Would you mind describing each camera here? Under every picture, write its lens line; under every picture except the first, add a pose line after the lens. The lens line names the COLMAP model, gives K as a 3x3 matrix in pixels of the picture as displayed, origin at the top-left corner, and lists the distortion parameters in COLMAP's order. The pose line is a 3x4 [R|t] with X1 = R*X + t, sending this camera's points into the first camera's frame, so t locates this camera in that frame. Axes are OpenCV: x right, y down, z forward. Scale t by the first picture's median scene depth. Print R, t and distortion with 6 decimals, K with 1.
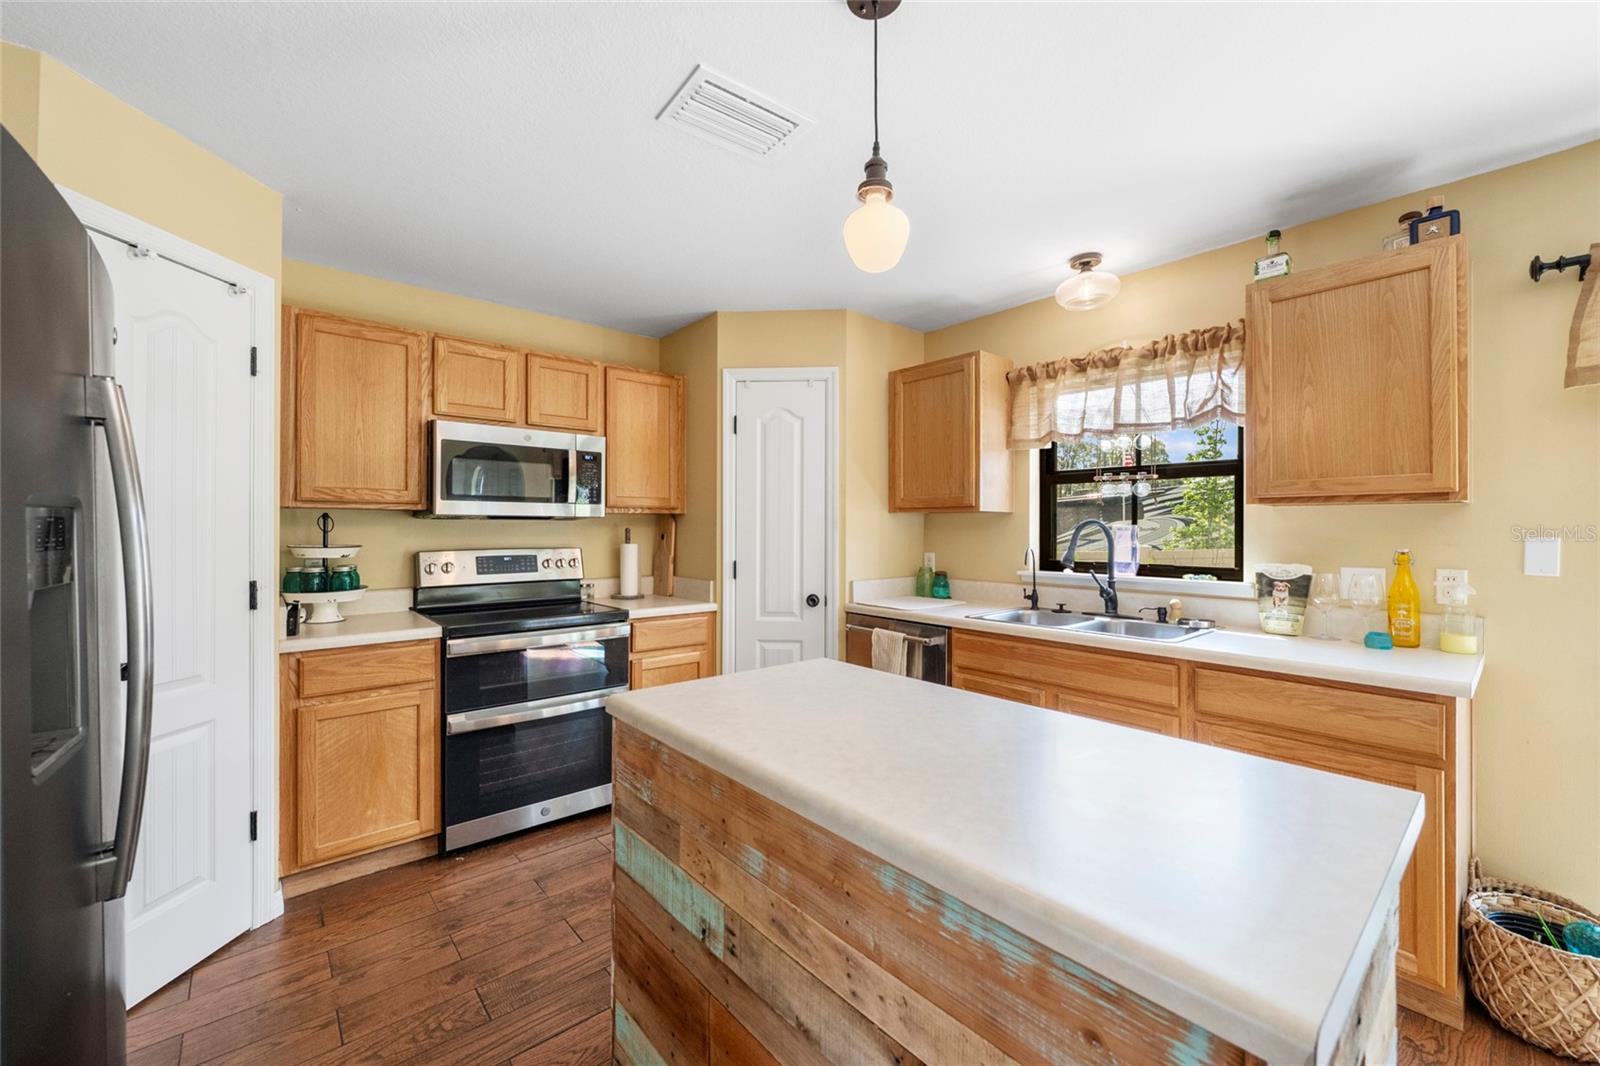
lens RADIAL K [[635.8, 0, 802.4], [0, 635.8, 527.2], [0, 0, 1]] dist [-0.001744, -0.000206]
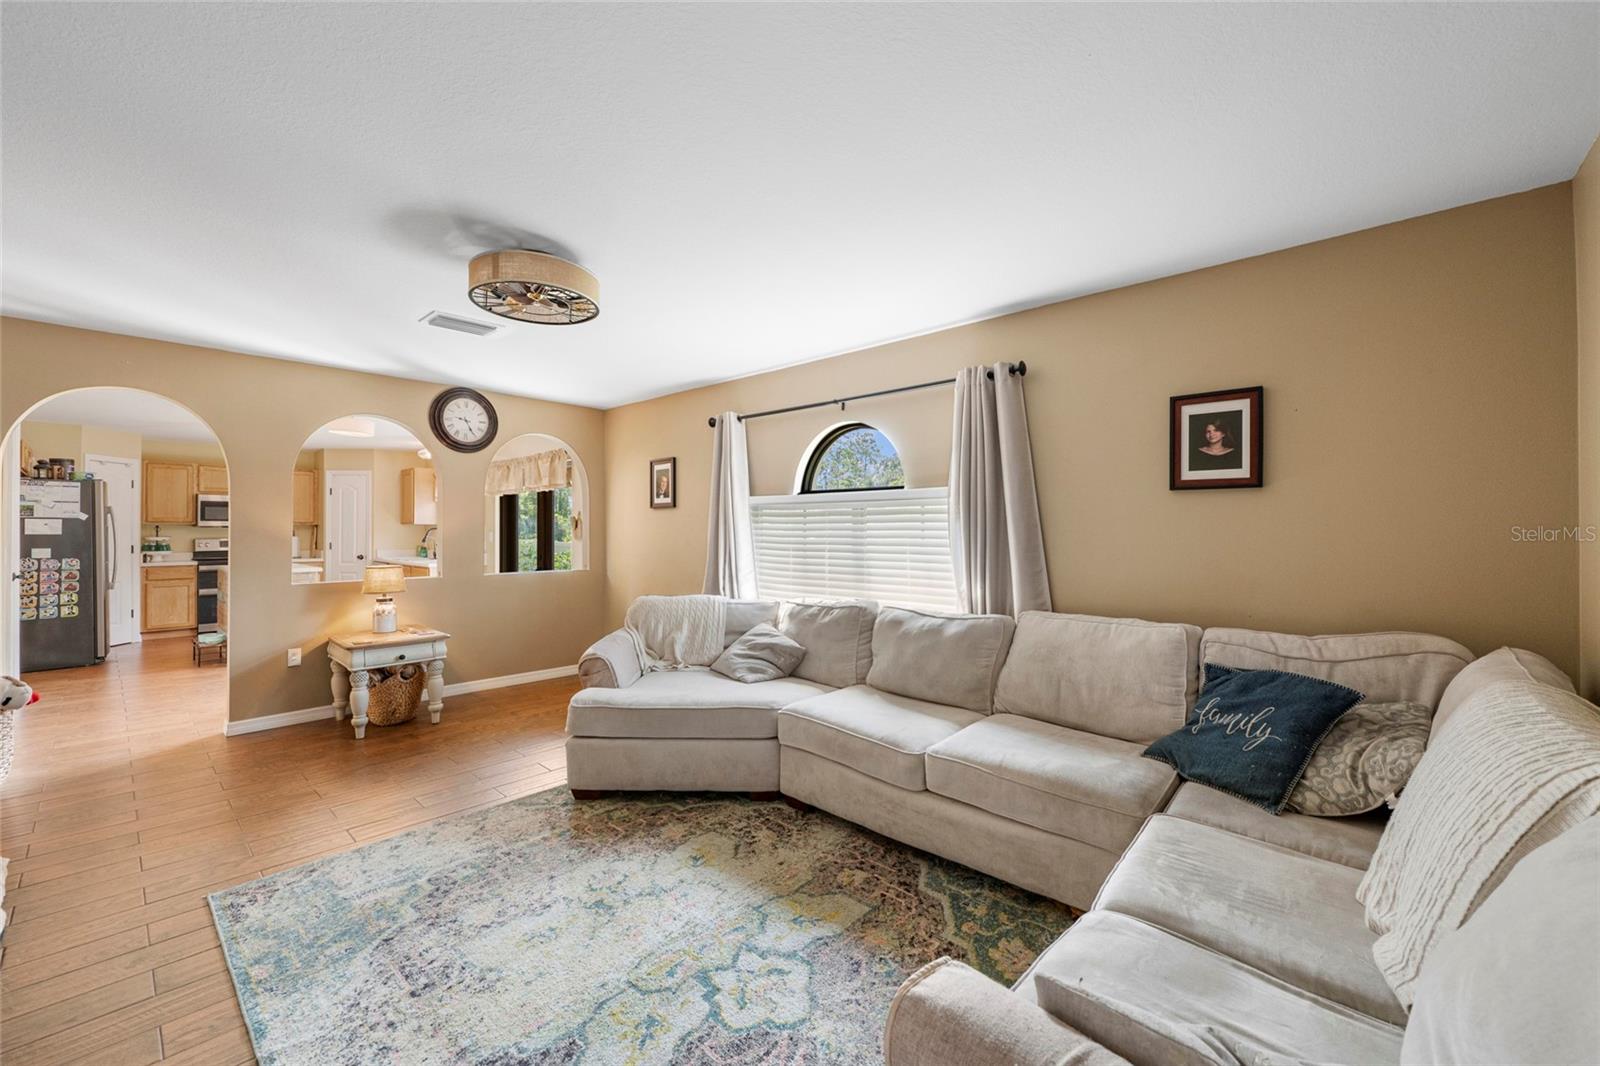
lens RADIAL K [[635.8, 0, 802.4], [0, 635.8, 527.2], [0, 0, 1]] dist [-0.001744, -0.000206]
pose [[0.992430, -0.001357, 0.122802, 1.792347], [0.001608, 0.999997, -0.001942, -0.003156], [-0.122799, 0.002125, 0.992429, -2.209856]]
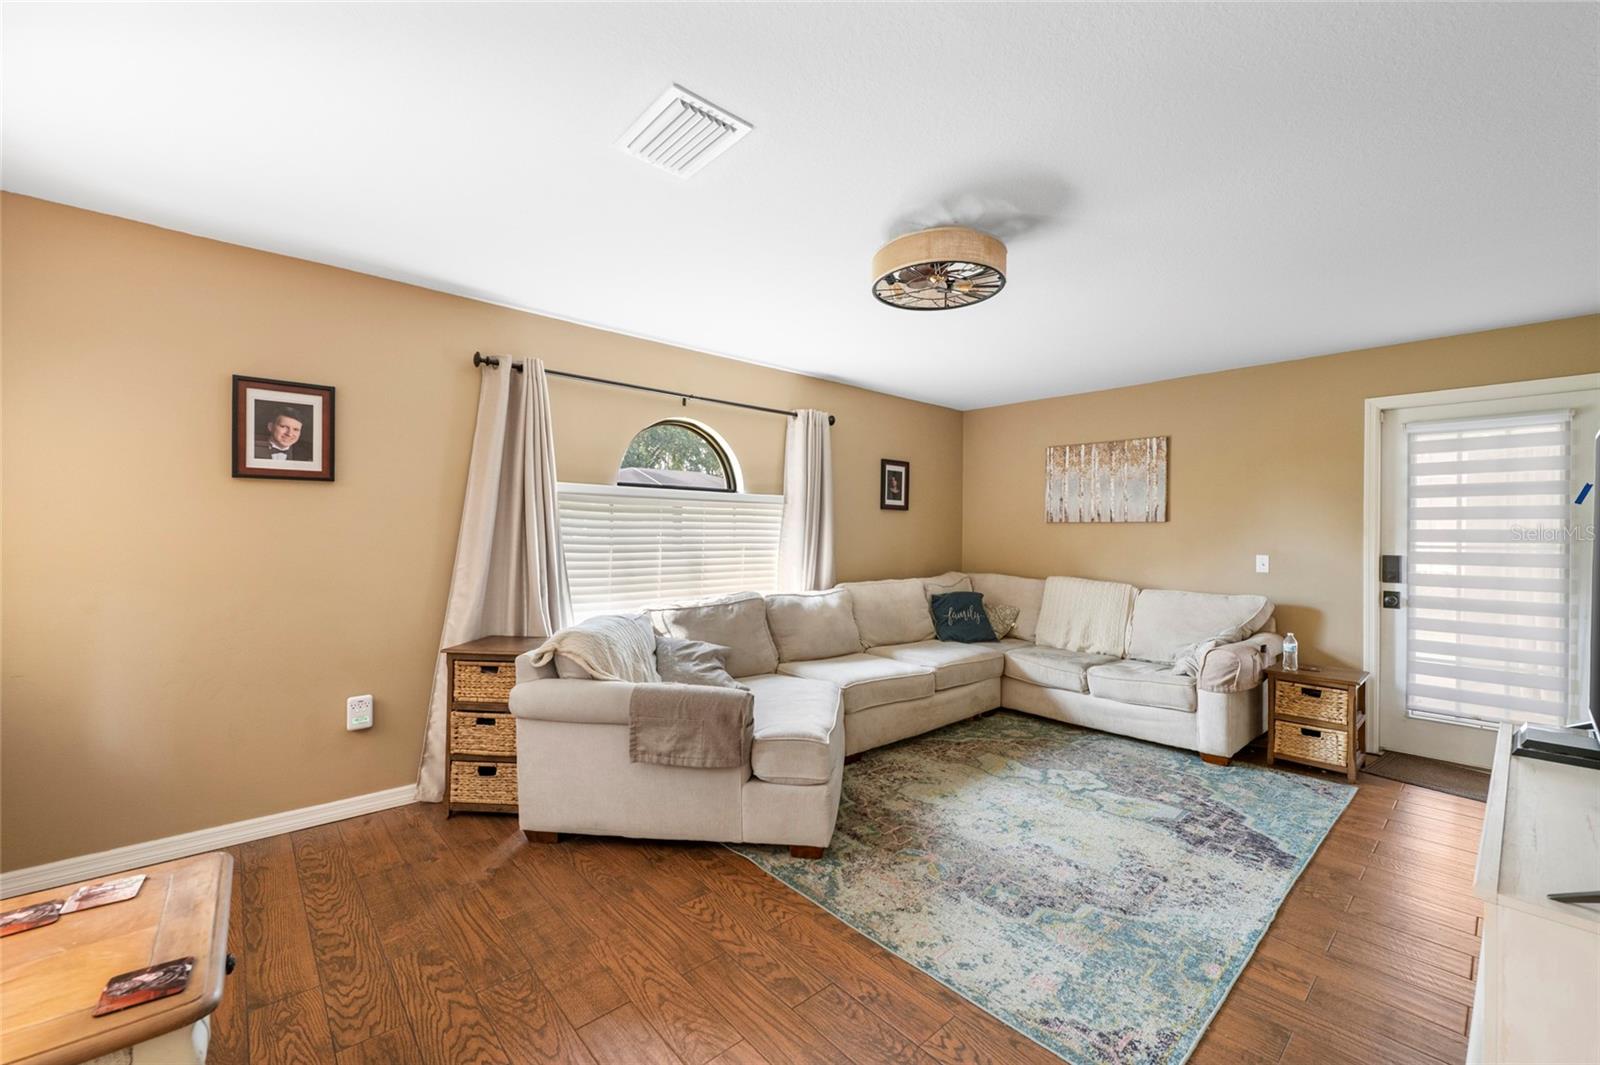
lens RADIAL K [[635.8, 0, 802.4], [0, 635.8, 526.7], [0, 0, 1]] dist [-0.001744, -0.000206]
pose [[-0.015887, 0.003385, 0.999868, 0.642098], [-0.013860, 0.999897, -0.003605, -0.001430], [-0.999778, -0.013916, -0.015838, -1.027945]]
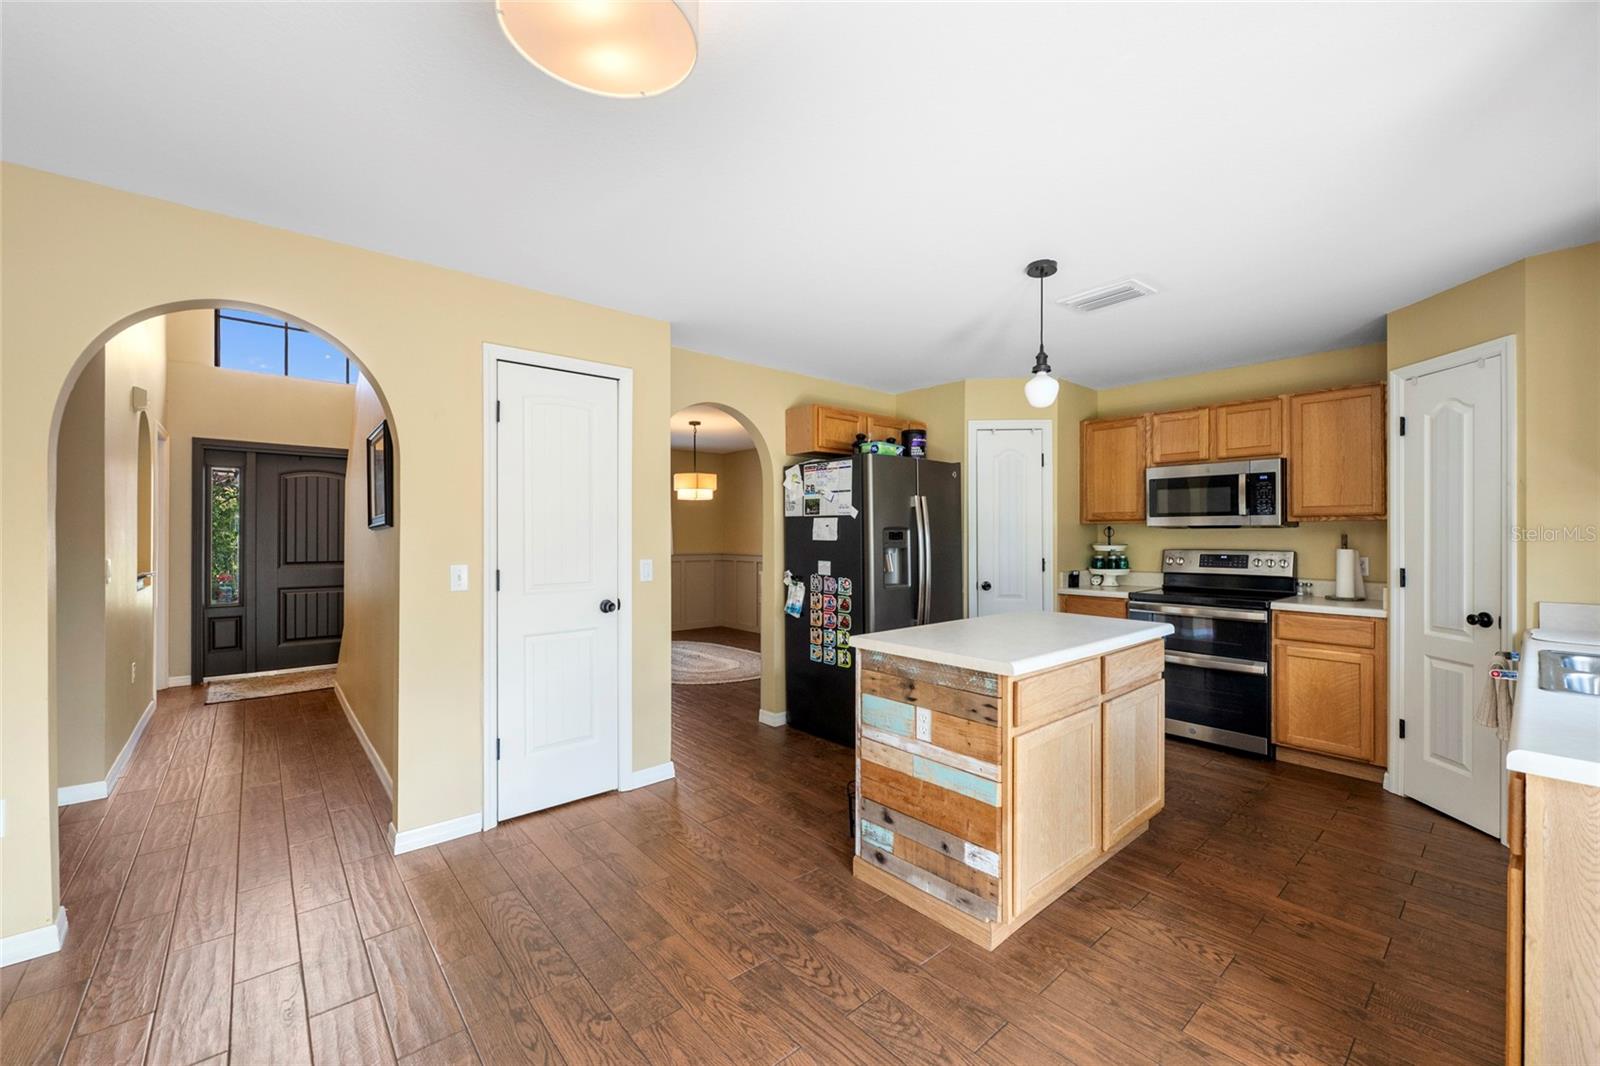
lens RADIAL K [[640.7, 0, 800.0], [0, 640.7, 533.0], [0, 0, 1]] dist [-0.000562, -0.000294]
pose [[-0.005050, -0.002346, -0.999984, 1.014979], [0.002967, 0.999993, -0.002361, -0.001112], [0.999983, -0.002979, -0.005043, 0.112191]]
